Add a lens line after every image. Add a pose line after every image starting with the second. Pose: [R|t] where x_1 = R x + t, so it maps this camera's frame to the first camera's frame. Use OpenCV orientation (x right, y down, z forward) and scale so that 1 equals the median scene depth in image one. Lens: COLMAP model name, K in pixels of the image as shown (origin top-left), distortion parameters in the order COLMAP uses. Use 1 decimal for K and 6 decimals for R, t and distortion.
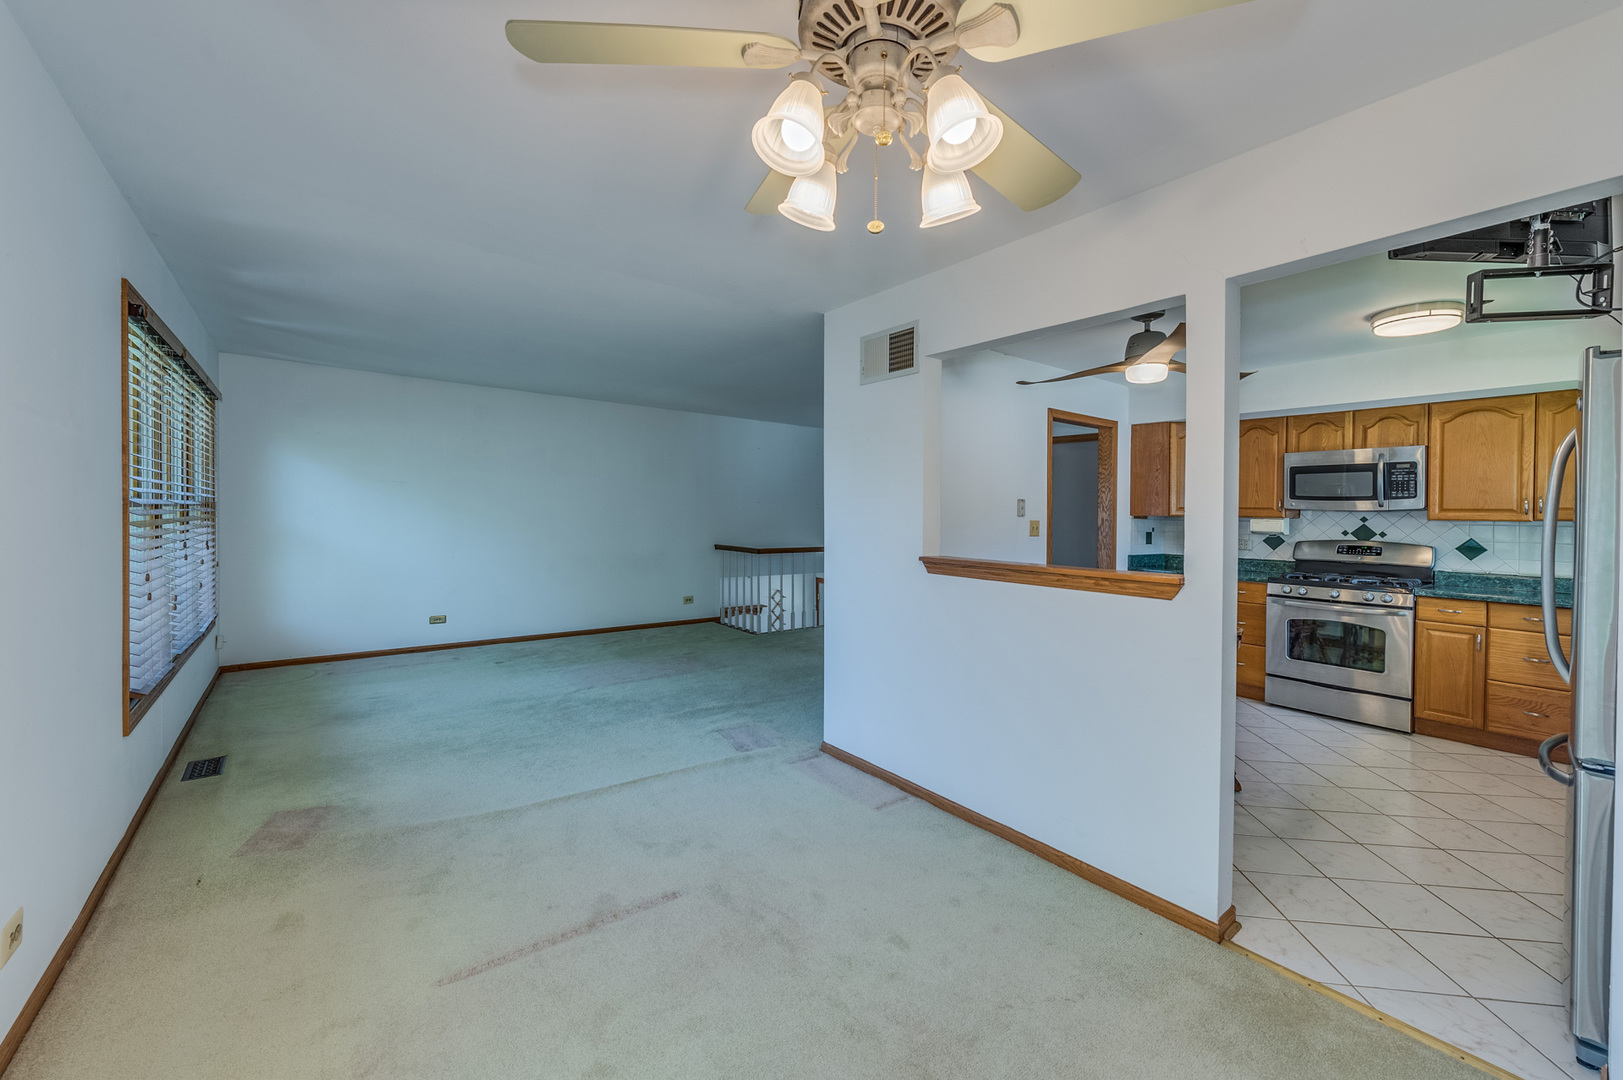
lens RADIAL K [[640.8, 0, 818.5], [0, 640.8, 533.6], [0, 0, 1]] dist [0.023377, -0.008121]
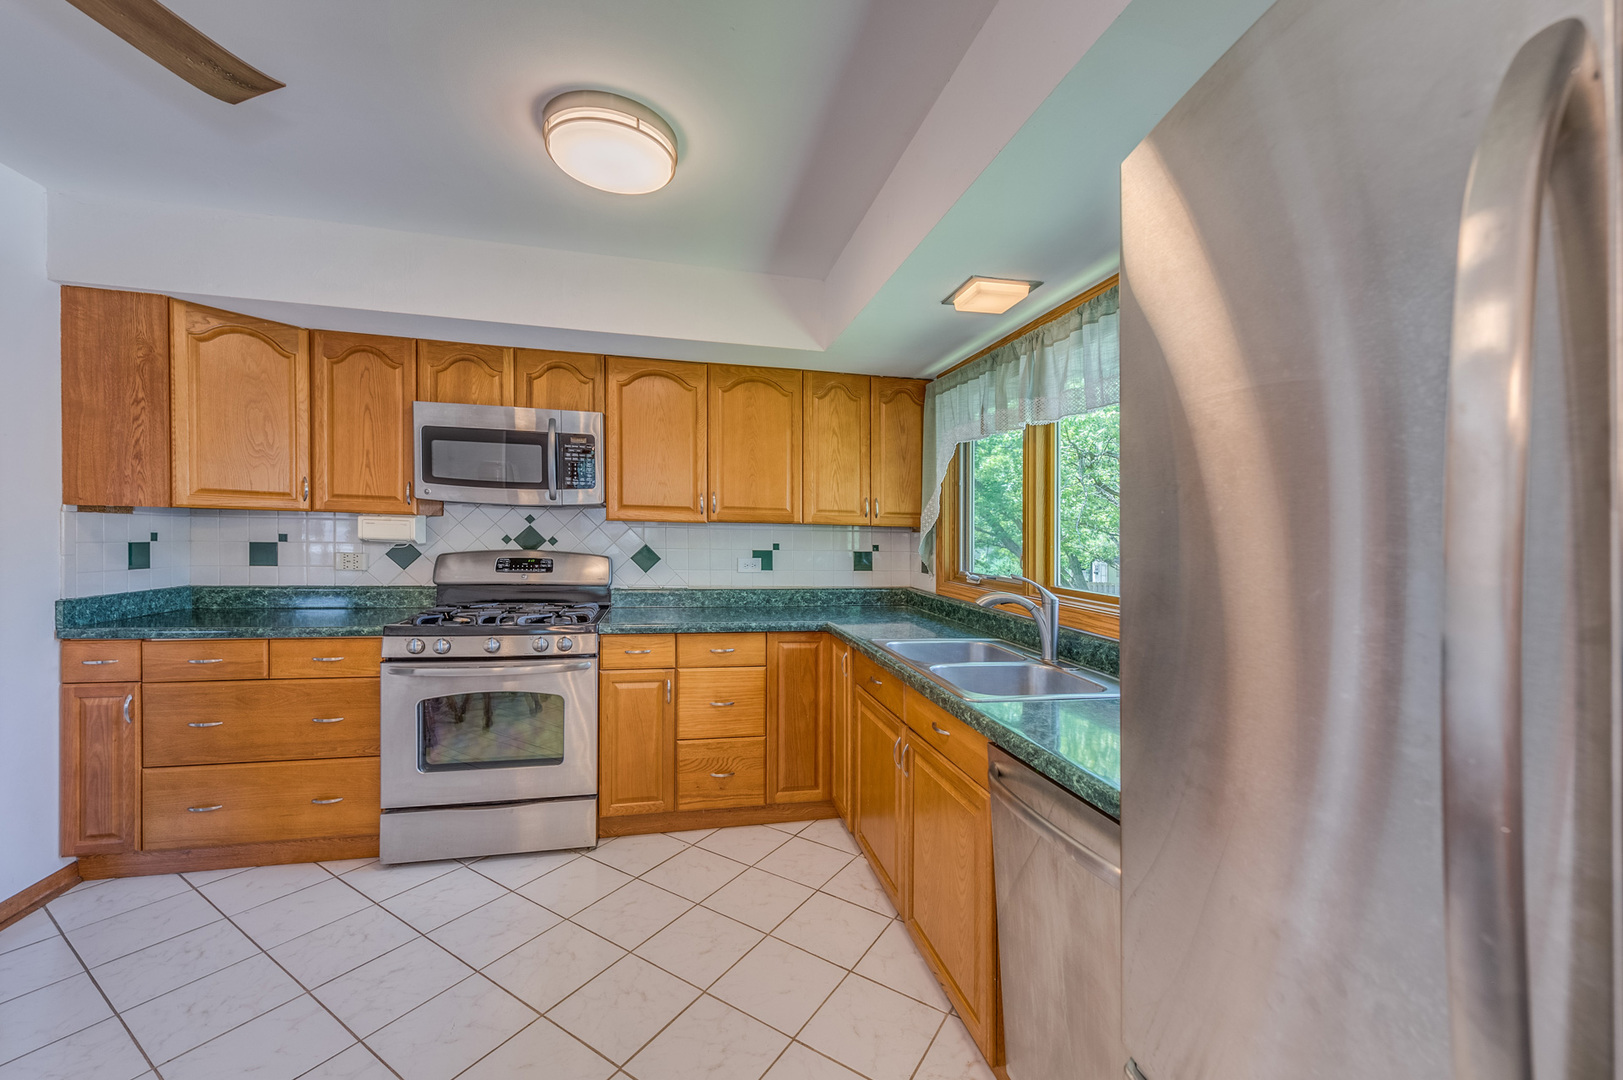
lens RADIAL K [[640.8, 0, 818.5], [0, 640.8, 533.6], [0, 0, 1]] dist [0.023377, -0.008121]
pose [[0.420421, -0.010530, 0.907268, 0.385383], [0.011787, 0.999912, 0.006144, -0.007515], [-0.907253, 0.008111, 0.420508, 0.478671]]
